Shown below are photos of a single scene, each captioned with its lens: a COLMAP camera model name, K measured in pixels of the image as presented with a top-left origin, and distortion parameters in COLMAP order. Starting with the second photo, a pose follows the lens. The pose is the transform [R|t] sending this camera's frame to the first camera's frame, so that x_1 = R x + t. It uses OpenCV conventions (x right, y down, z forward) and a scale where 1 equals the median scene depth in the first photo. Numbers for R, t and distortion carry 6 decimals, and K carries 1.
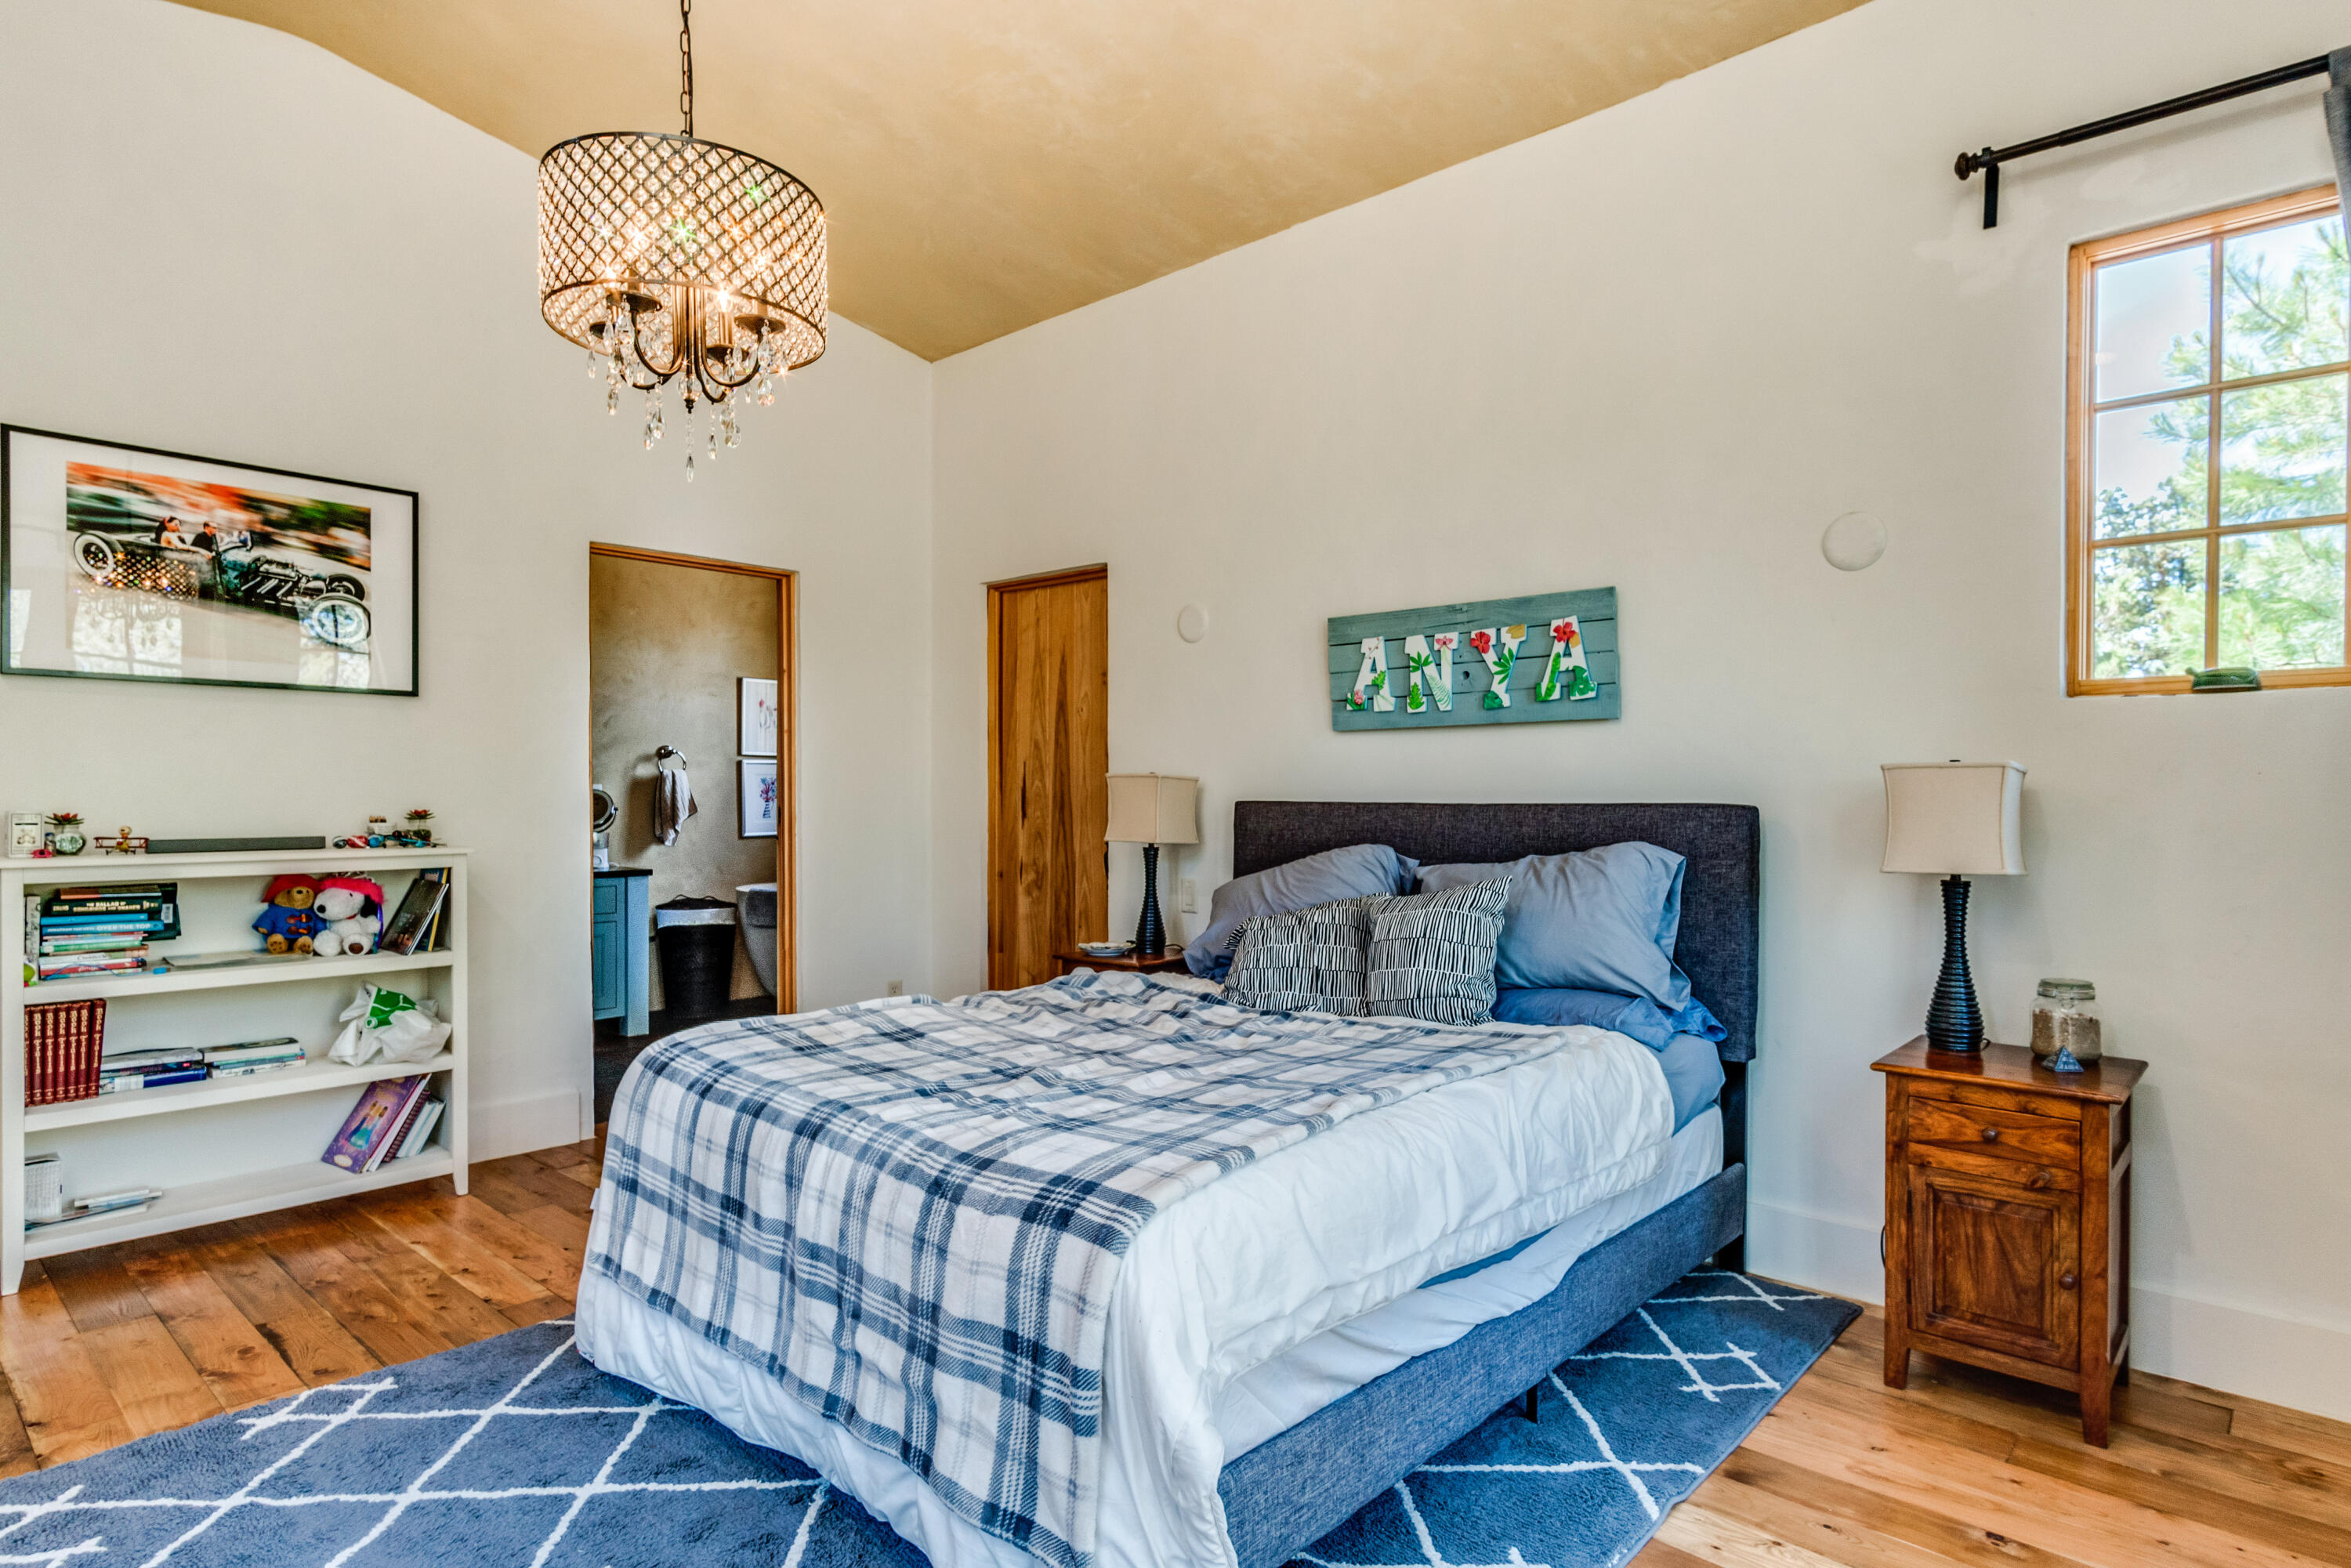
lens RADIAL K [[1267.0, 0, 1184.7], [0, 1267.0, 784.7], [0, 0, 1]] dist [0.002398, 0.002616]
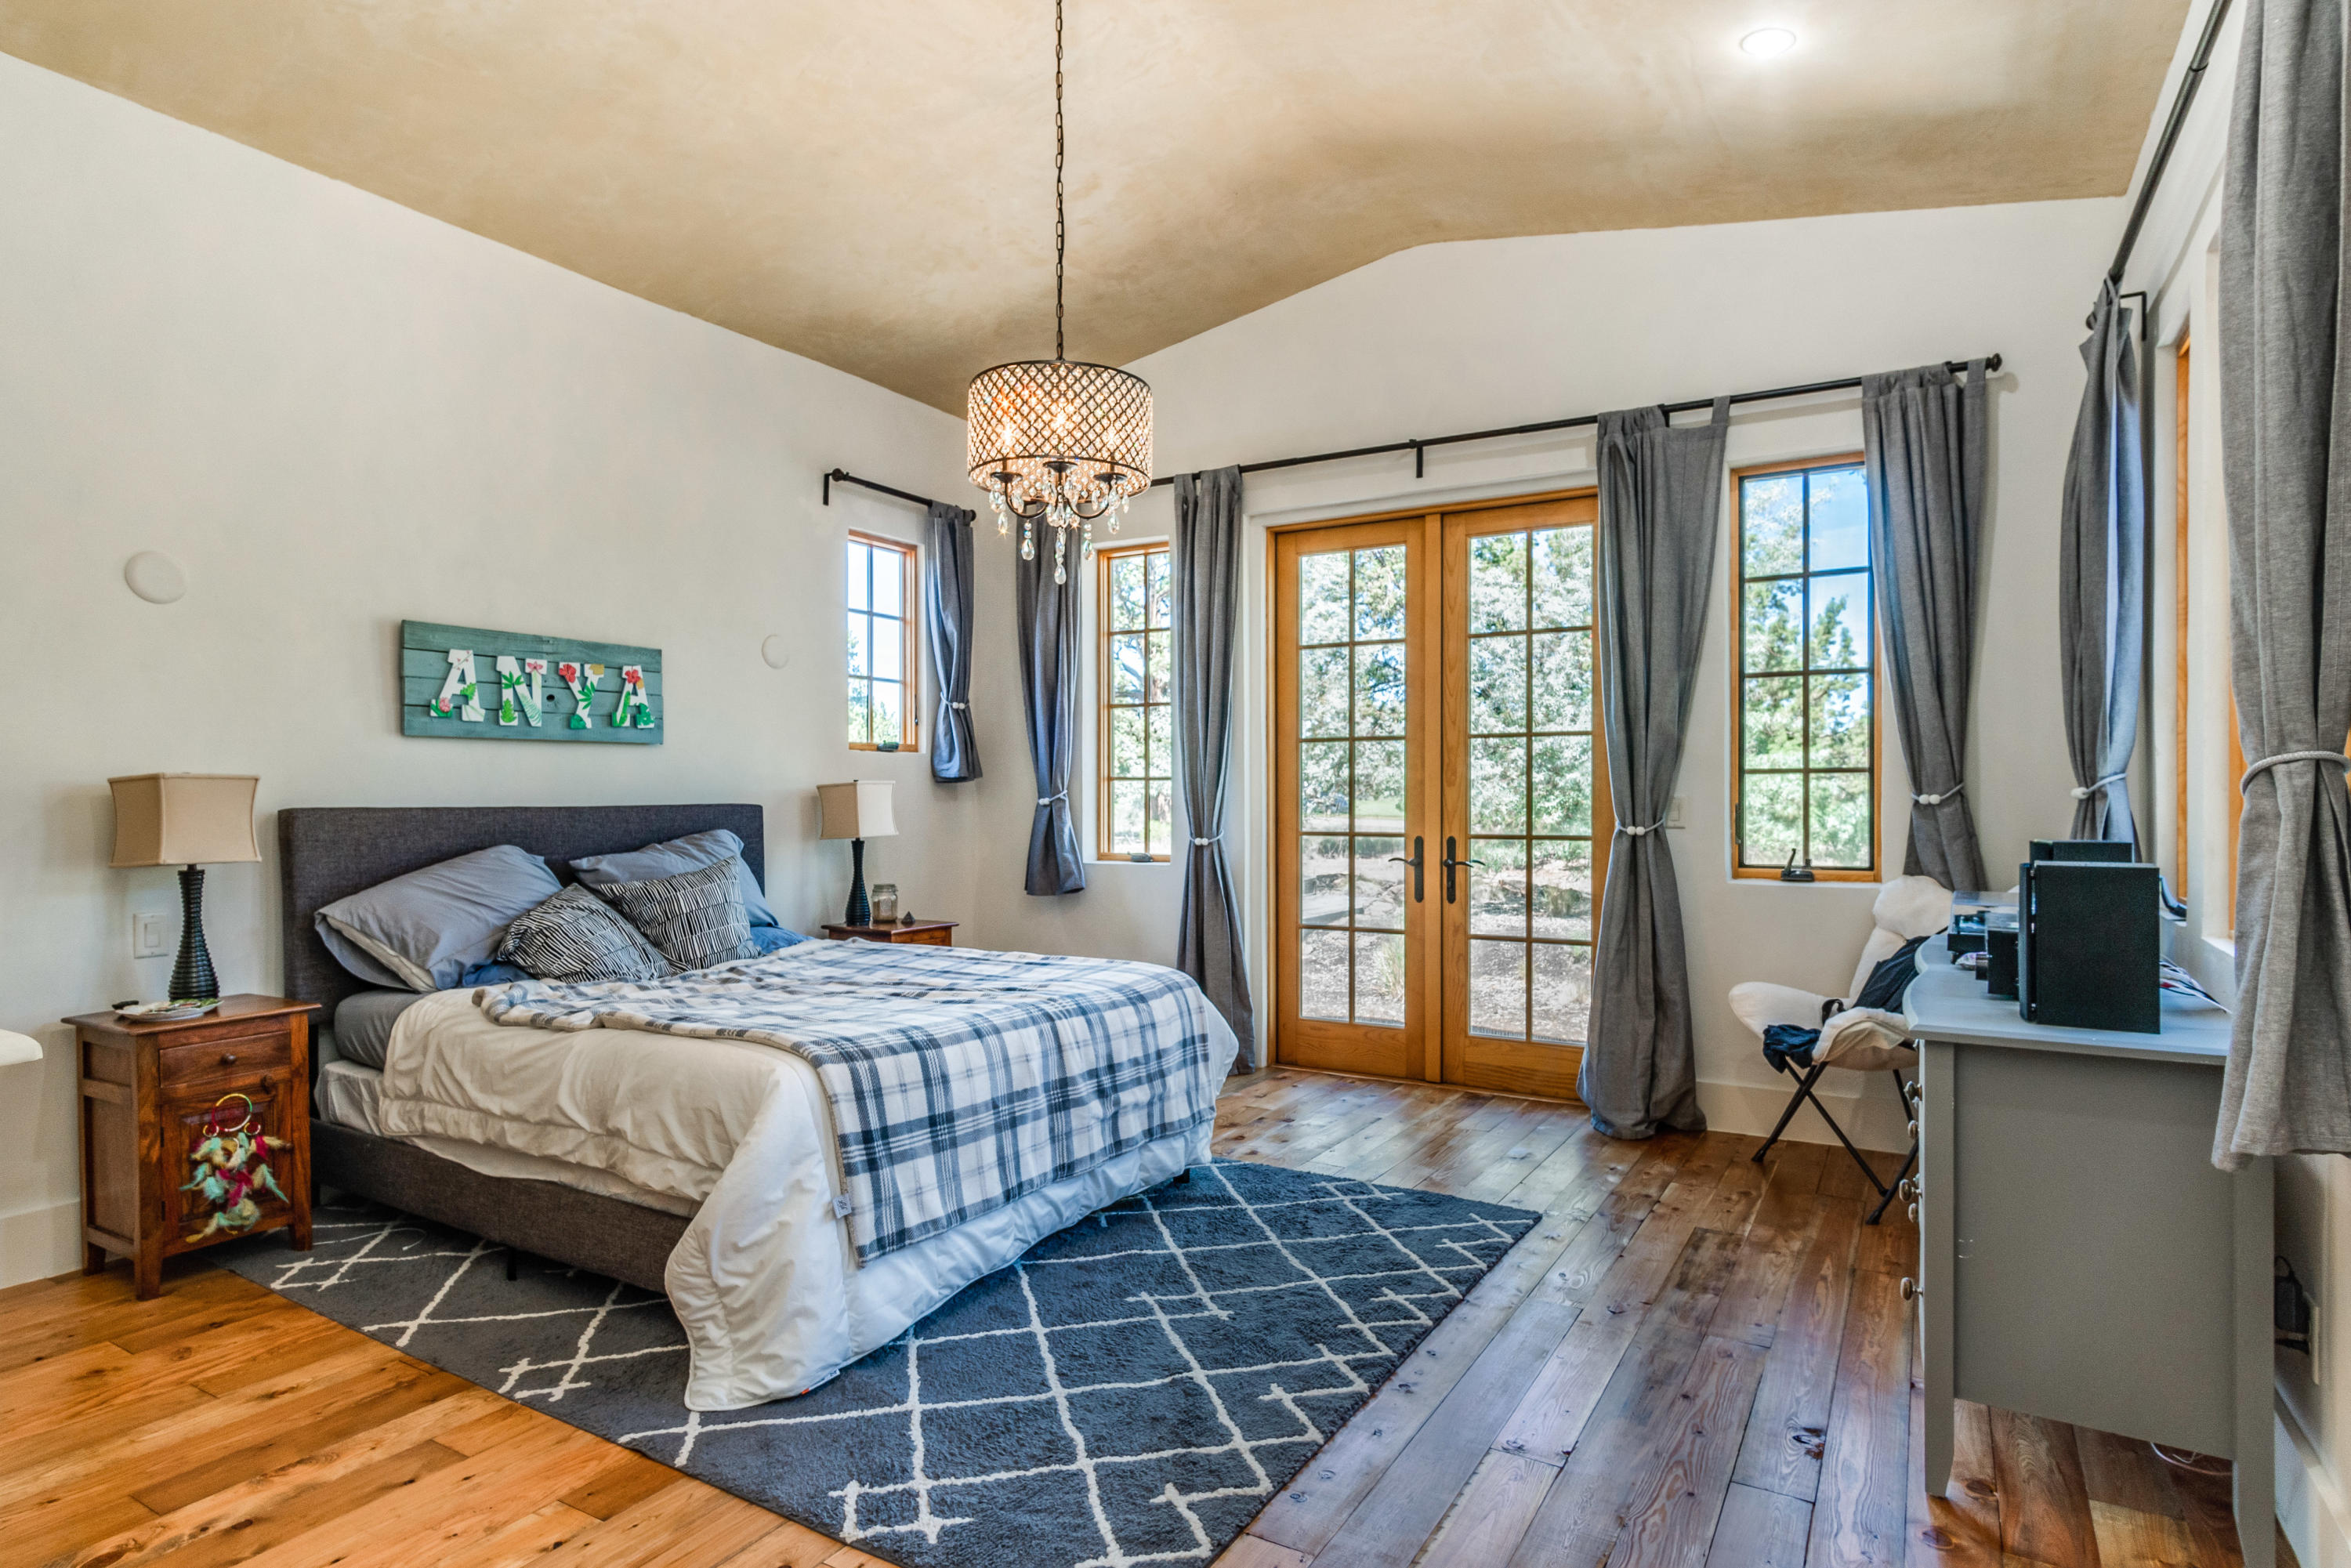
lens RADIAL K [[1267.0, 0, 1181.7], [0, 1267.0, 793.6], [0, 0, 1]] dist [0.002398, 0.002616]
pose [[-0.201453, -0.007110, 0.979472, -1.048014], [-0.014365, 0.999888, 0.004304, -0.010575], [-0.979393, -0.013203, -0.201533, 0.655270]]
